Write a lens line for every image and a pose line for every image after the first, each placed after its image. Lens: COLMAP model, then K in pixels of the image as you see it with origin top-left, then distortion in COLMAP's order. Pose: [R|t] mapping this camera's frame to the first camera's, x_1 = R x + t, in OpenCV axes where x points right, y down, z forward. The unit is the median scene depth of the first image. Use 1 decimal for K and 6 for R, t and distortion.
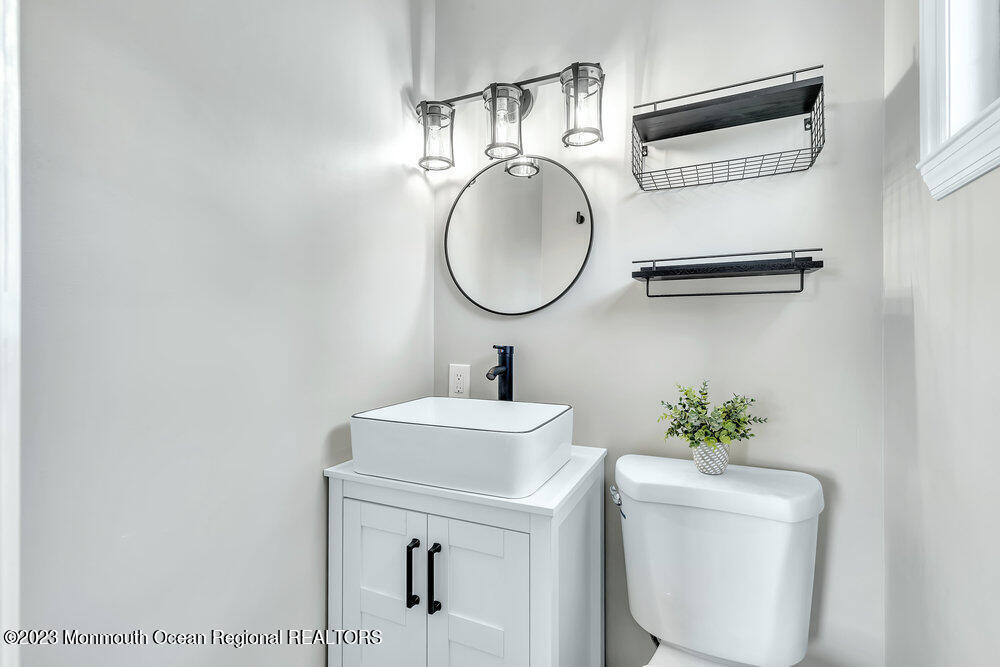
lens RADIAL K [[451.4, 0, 497.8], [0, 451.4, 333.0], [0, 0, 1]] dist [0.005621, 0.000080]
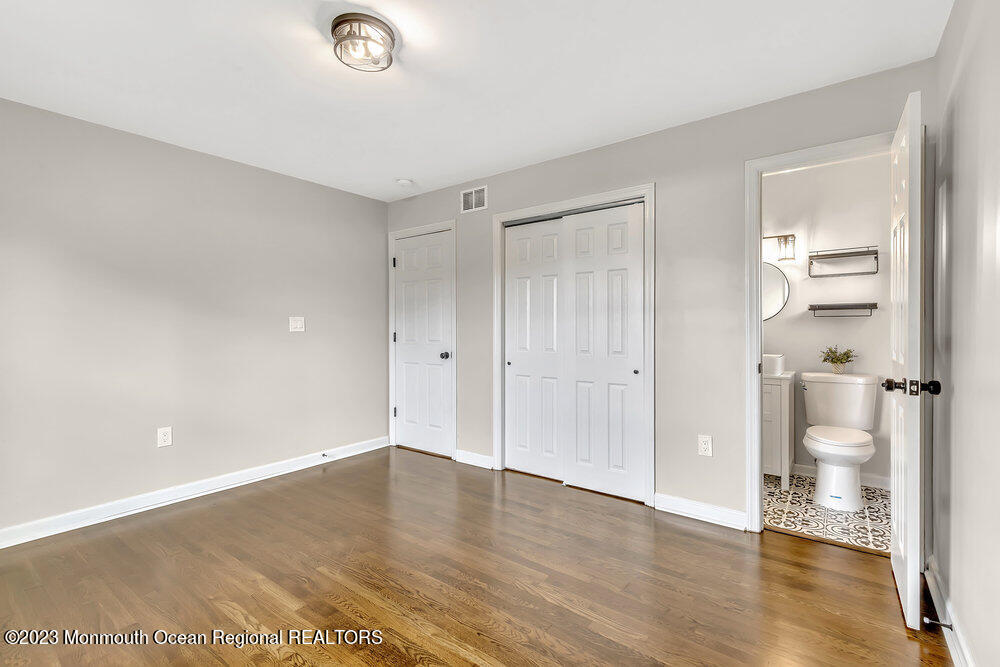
lens RADIAL K [[451.4, 0, 496.2], [0, 451.4, 332.3], [0, 0, 1]] dist [0.005621, 0.000080]
pose [[0.976208, -0.003012, -0.216817, -1.051729], [0.002937, 0.999995, -0.000668, 0.017084], [0.216818, 0.000015, 0.976212, -2.327742]]
